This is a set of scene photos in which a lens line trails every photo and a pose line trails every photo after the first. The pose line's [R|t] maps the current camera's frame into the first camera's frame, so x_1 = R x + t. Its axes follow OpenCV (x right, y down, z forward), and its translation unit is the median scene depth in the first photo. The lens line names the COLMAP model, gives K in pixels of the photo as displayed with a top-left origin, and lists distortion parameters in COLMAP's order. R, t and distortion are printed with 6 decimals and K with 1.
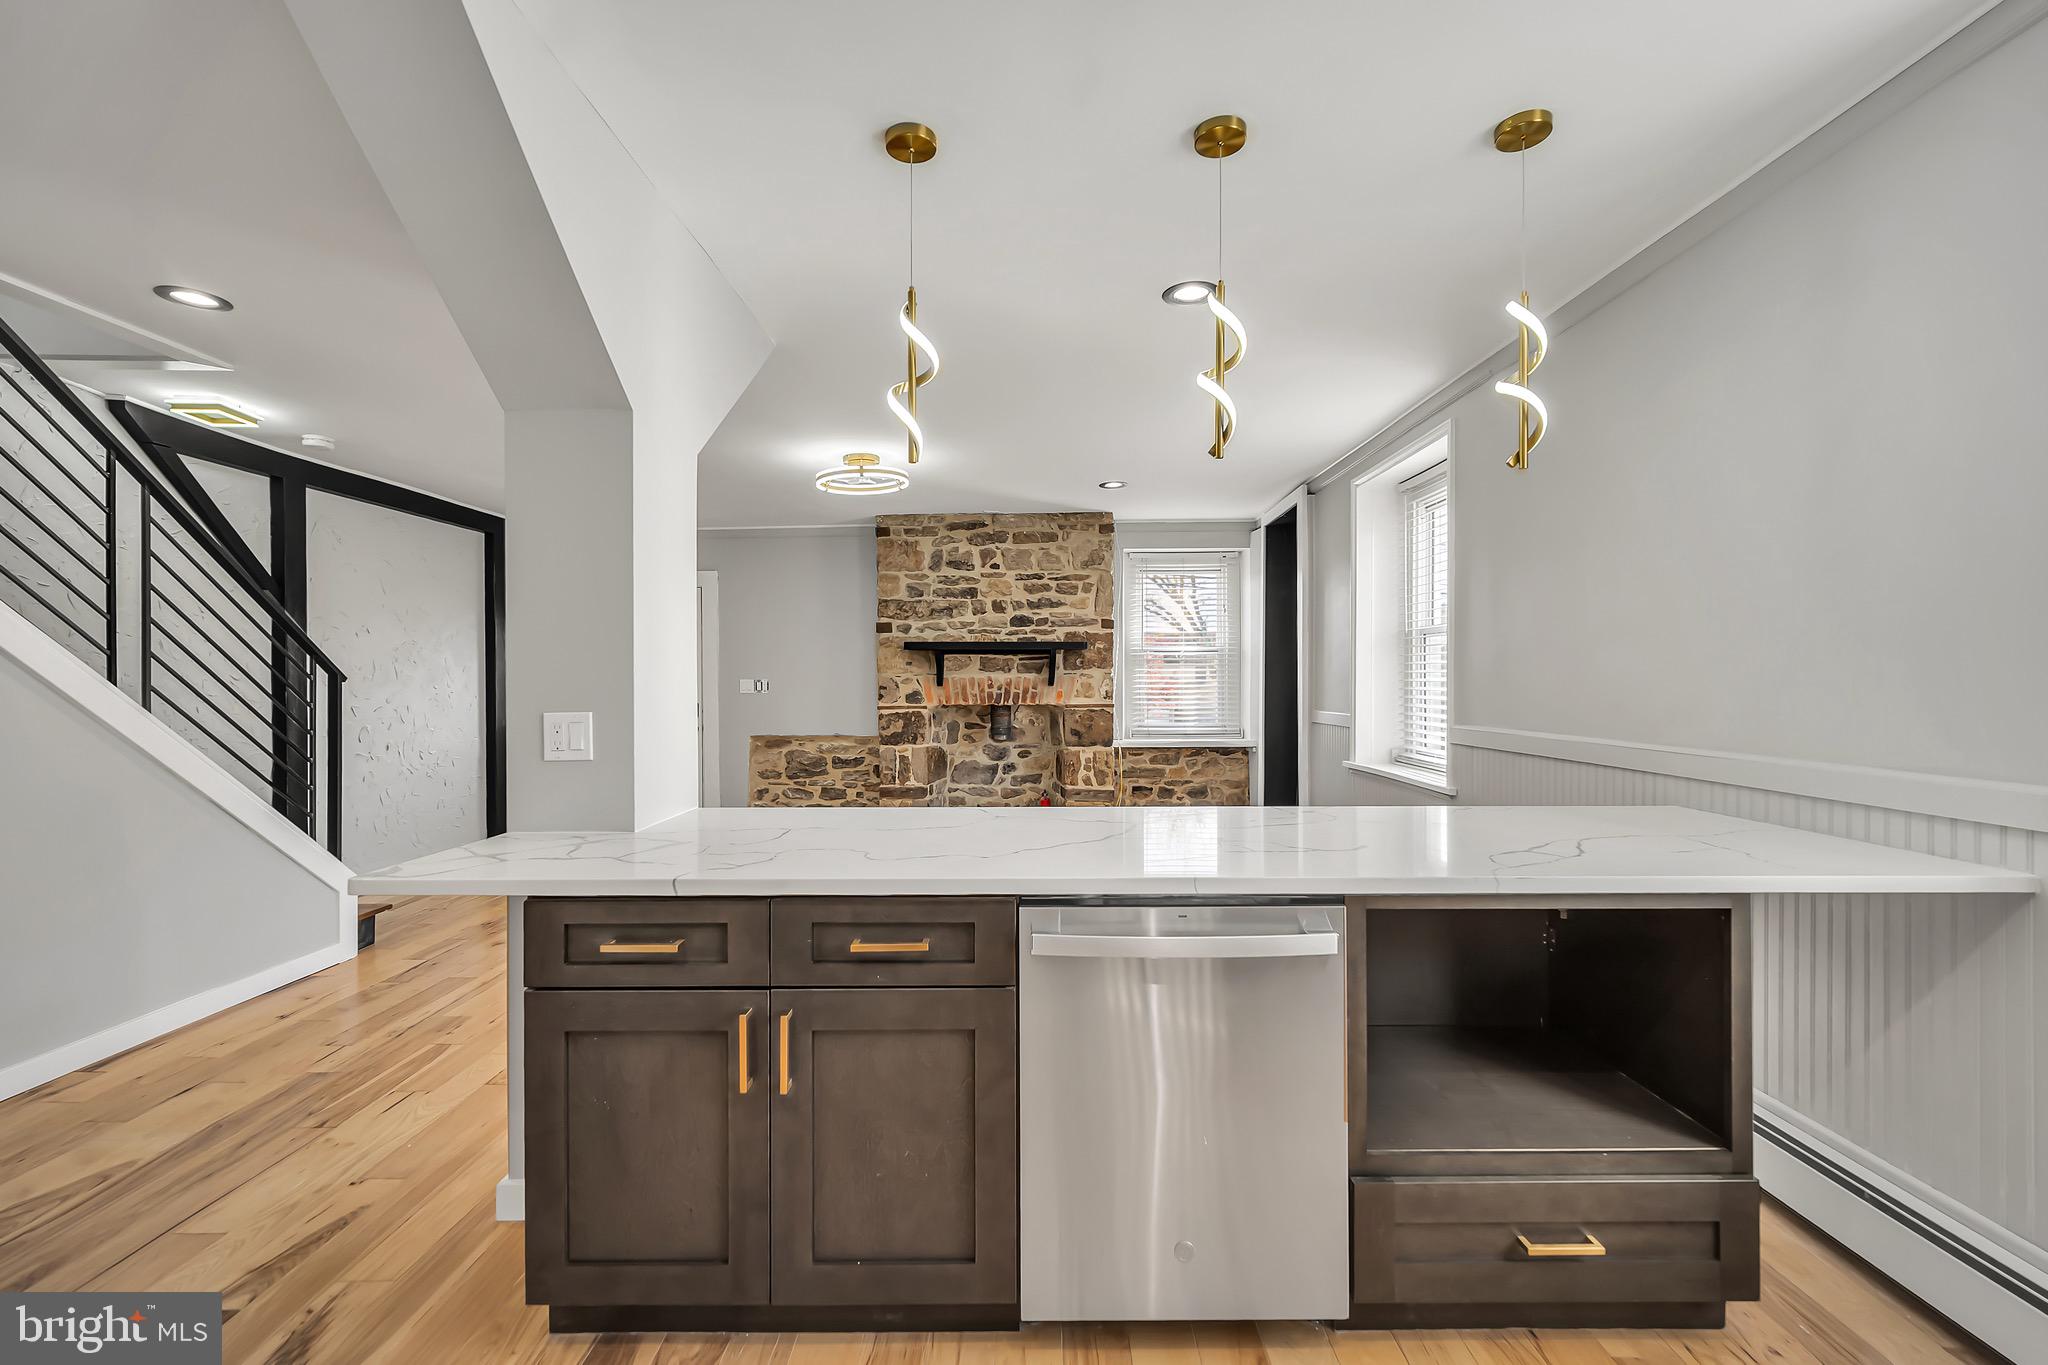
lens RADIAL K [[973.5, 0, 1023.9], [0, 973.5, 677.2], [0, 0, 1]] dist [0.003593, 0.000141]
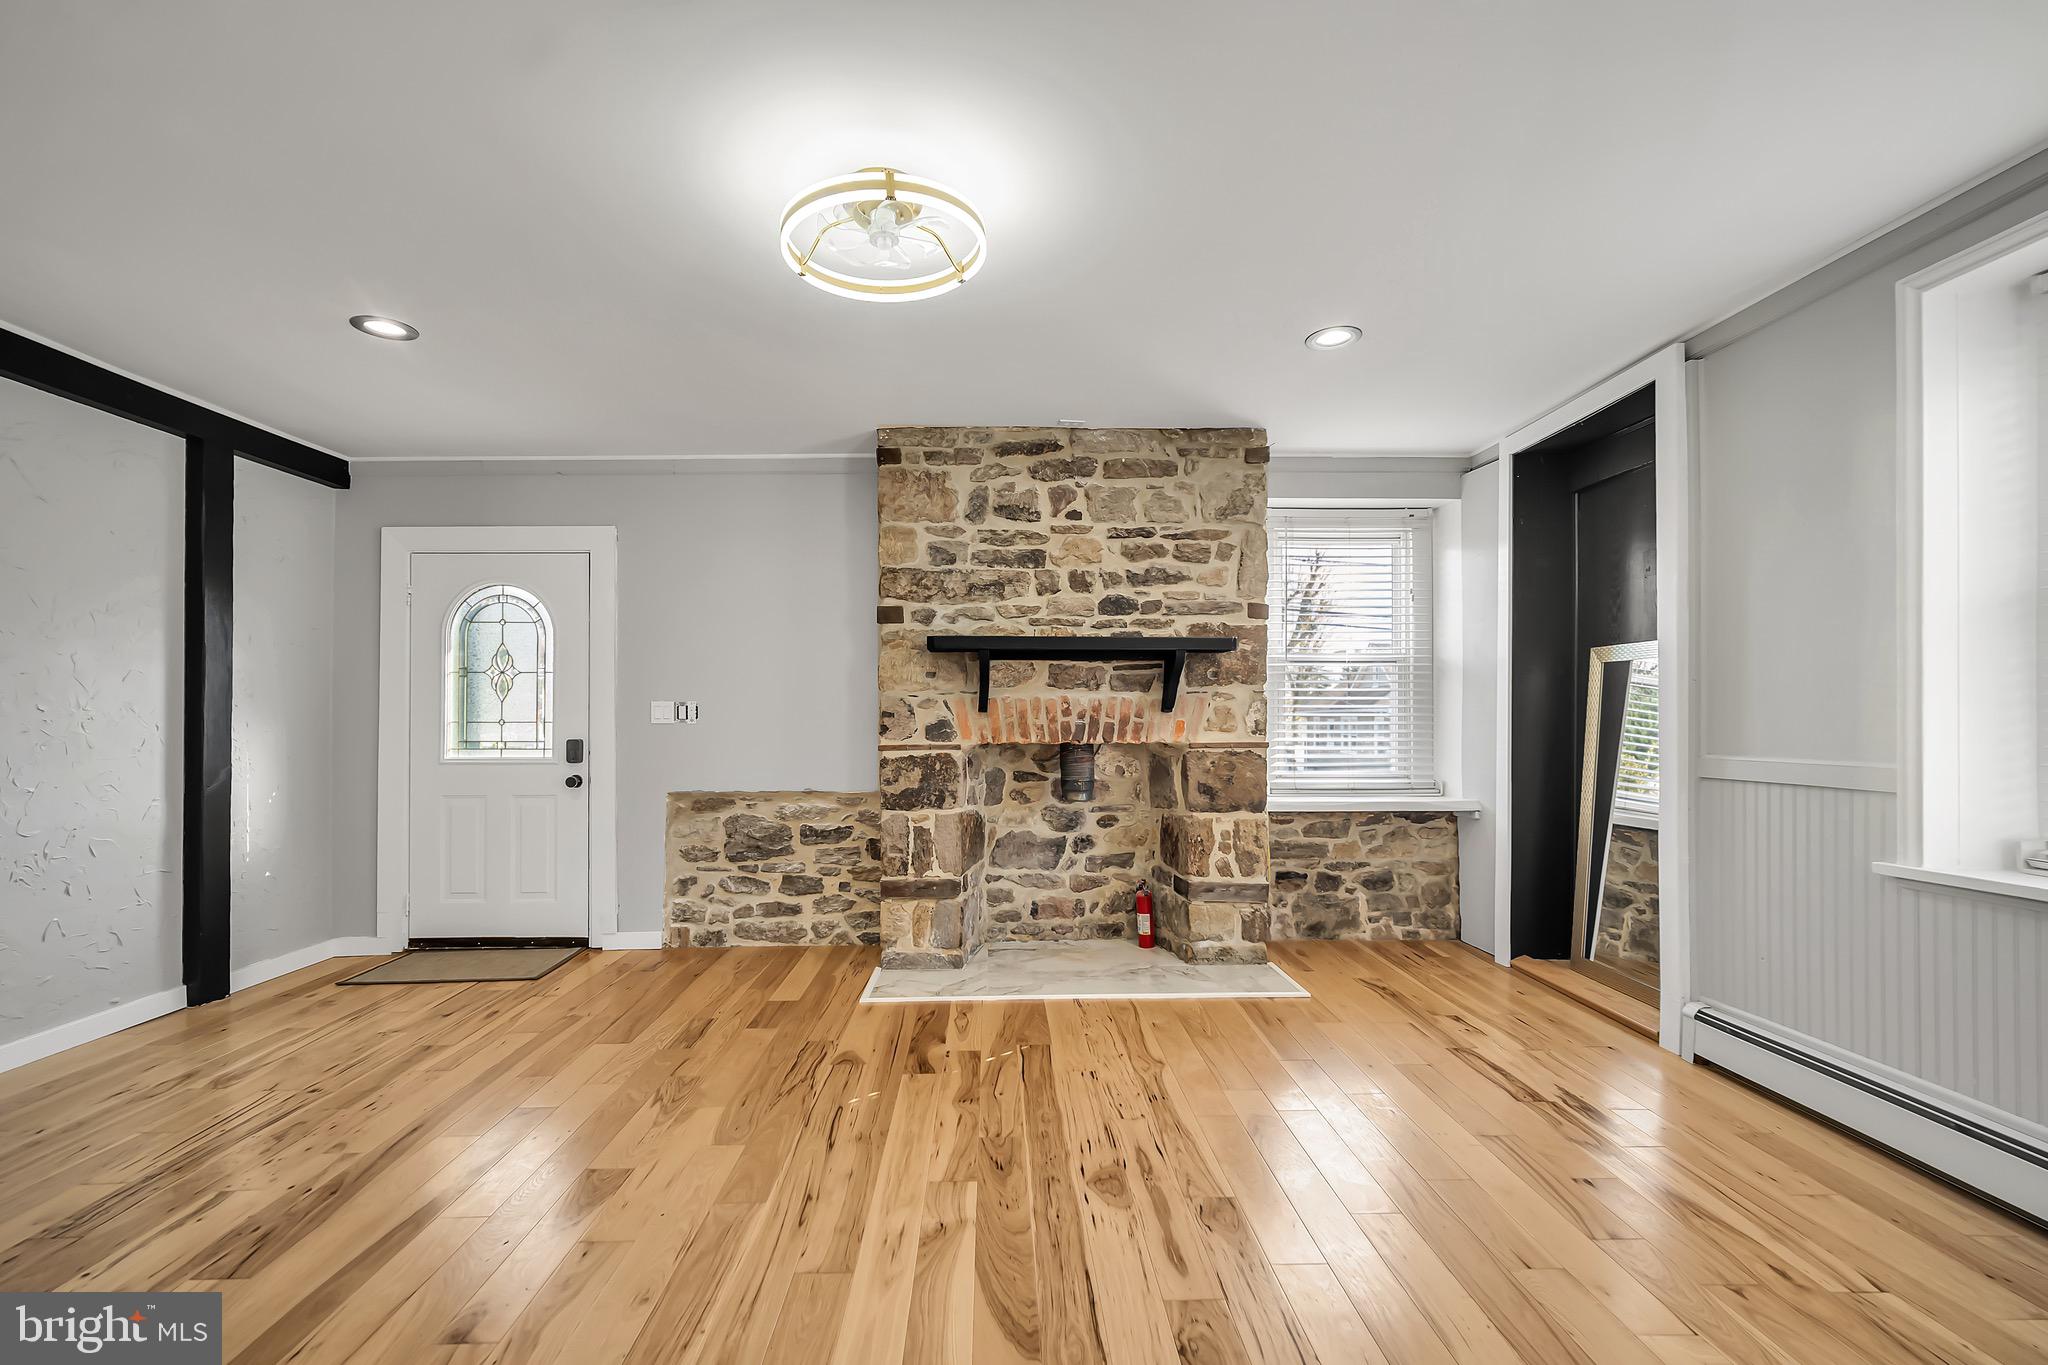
lens RADIAL K [[973.5, 0, 1025.8], [0, 973.5, 700.4], [0, 0, 1]] dist [0.003593, 0.000141]
pose [[0.999076, 0.003689, 0.042823, -0.085457], [-0.003032, 0.999877, -0.015414, 0.011091], [-0.042875, 0.015270, 0.998964, 0.395722]]
